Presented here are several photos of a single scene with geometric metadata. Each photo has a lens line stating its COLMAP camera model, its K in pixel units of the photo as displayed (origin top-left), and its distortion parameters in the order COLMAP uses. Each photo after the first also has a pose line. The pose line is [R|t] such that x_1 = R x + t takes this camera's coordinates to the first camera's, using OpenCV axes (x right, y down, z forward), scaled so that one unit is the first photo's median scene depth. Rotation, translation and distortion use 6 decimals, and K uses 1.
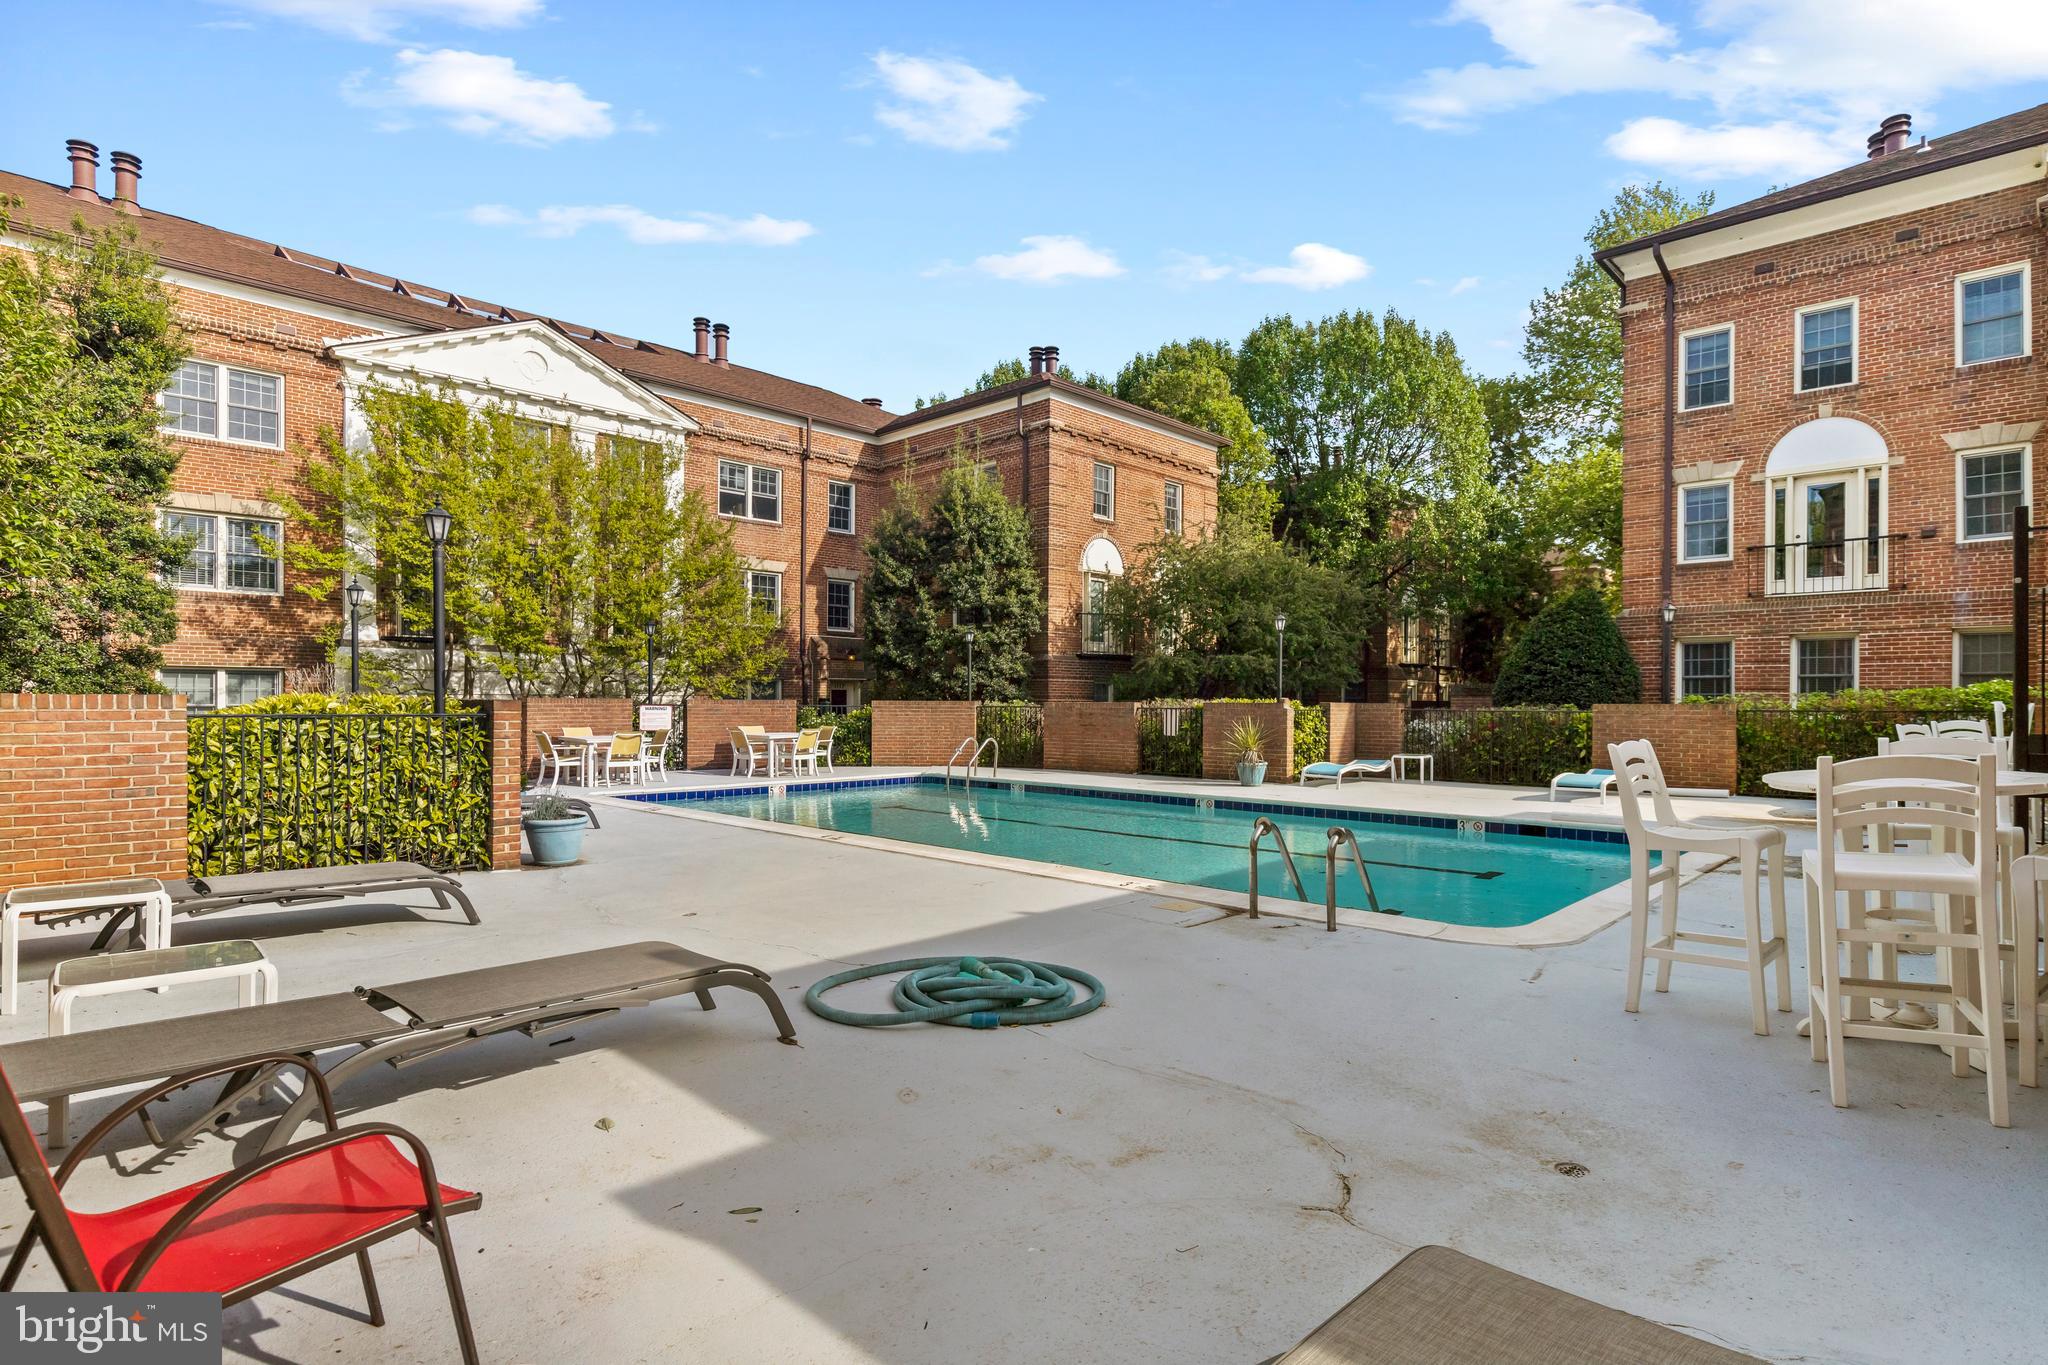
lens RADIAL K [[1050.0, 0, 1024.0], [0, 1050.0, 682.5], [0, 0, 1]] dist [-0.029826, 0.023166]
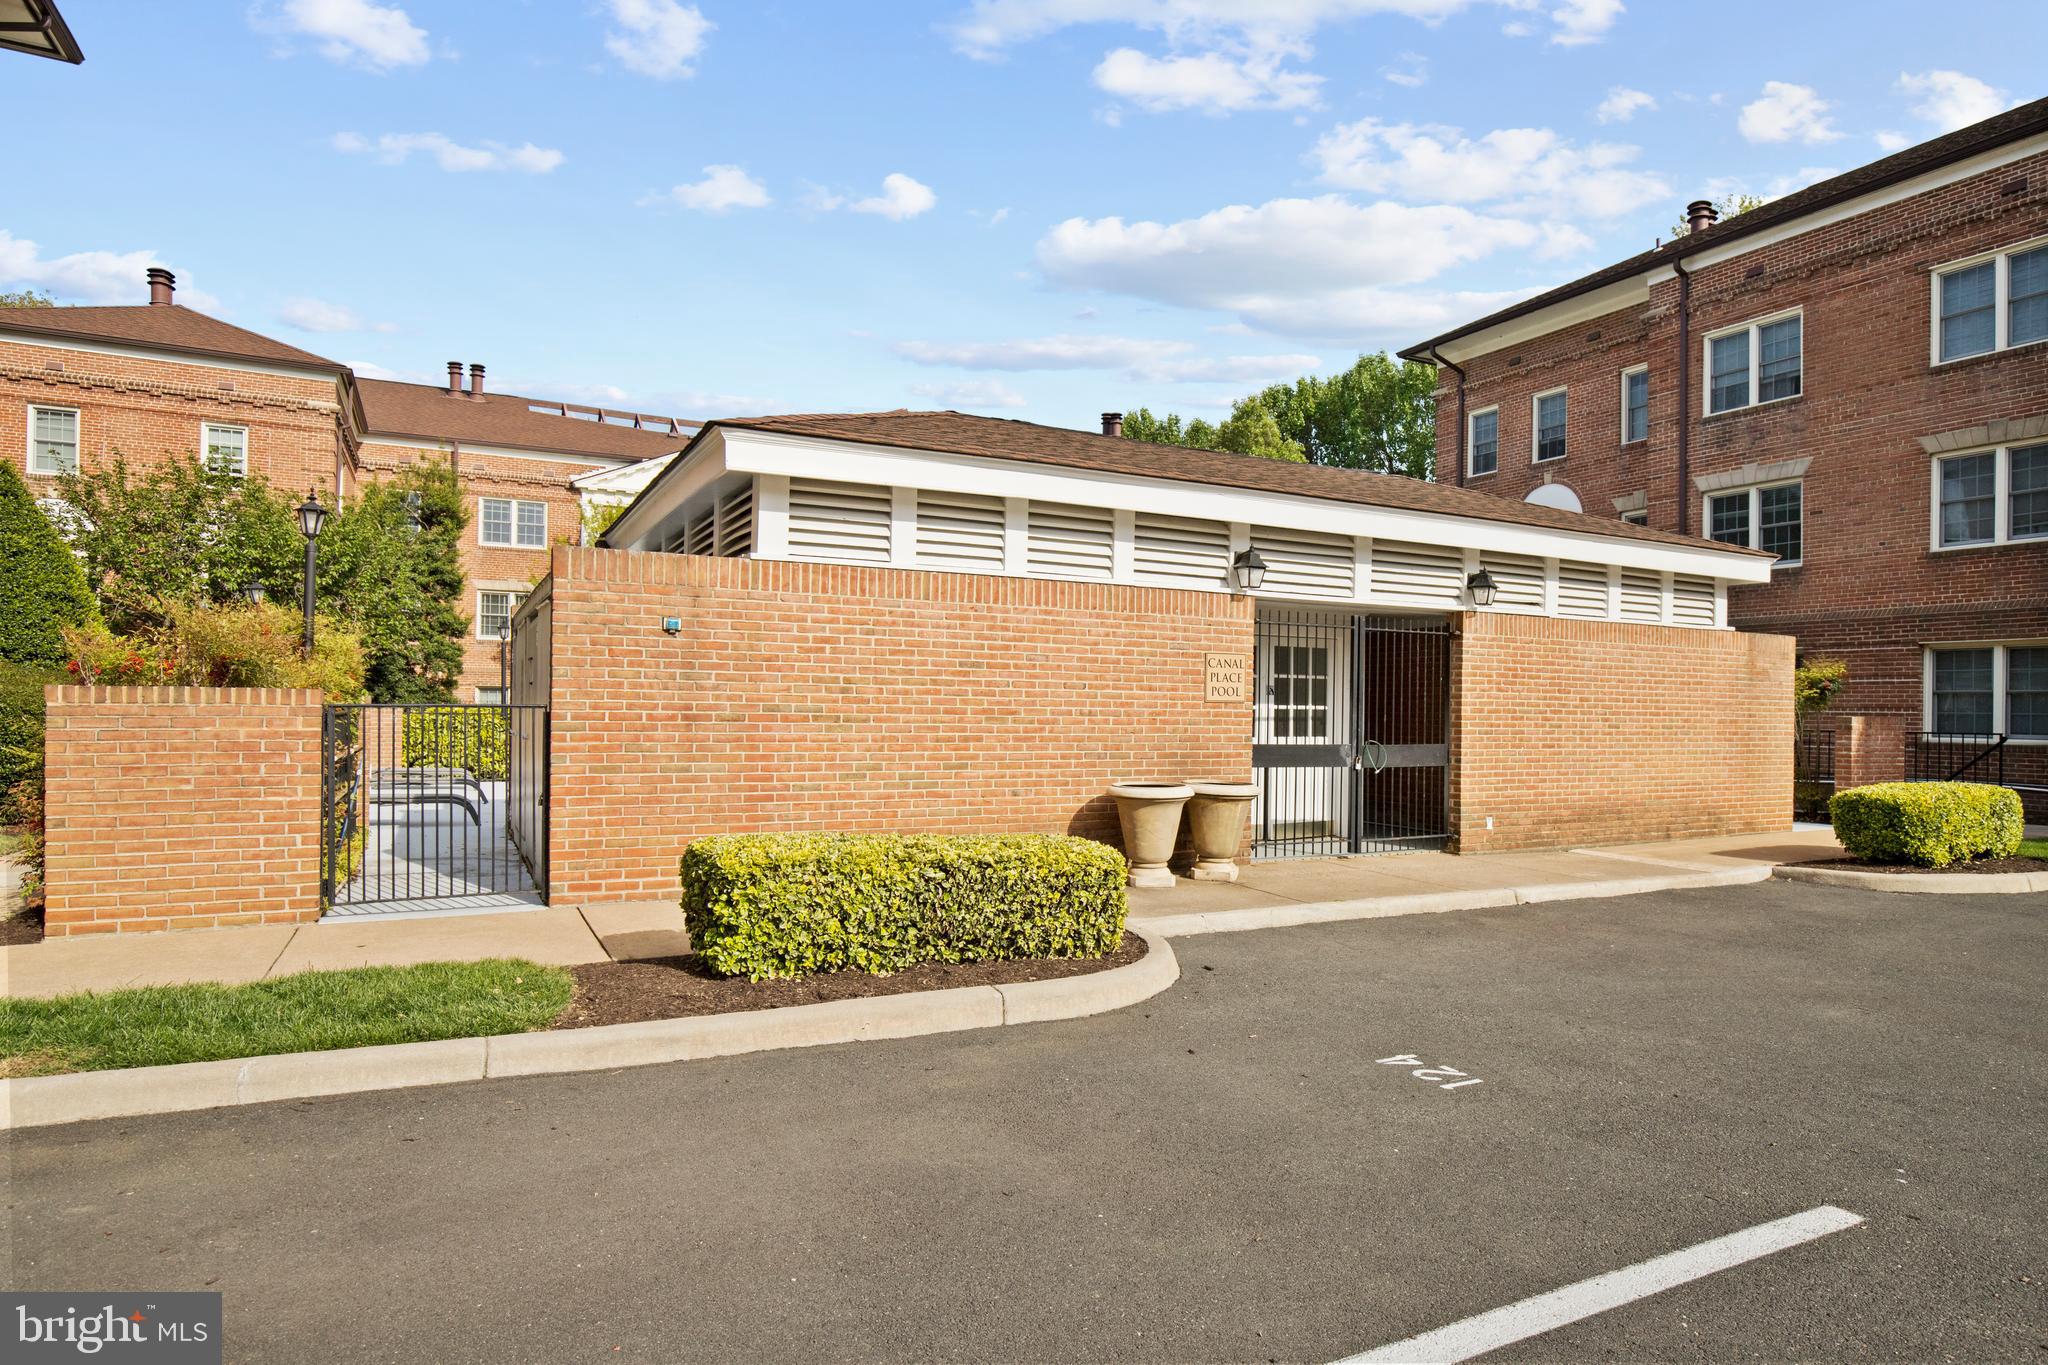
lens RADIAL K [[1149.8, 0, 1024.0], [0, 1149.8, 682.5], [0, 0, 1]] dist [0.001097, 0.000200]
pose [[0.943744, 0.000468, -0.330676, 0.585191], [-0.002220, 0.999985, -0.004919, -0.012310], [0.330669, 0.005377, 0.943731, -0.439373]]
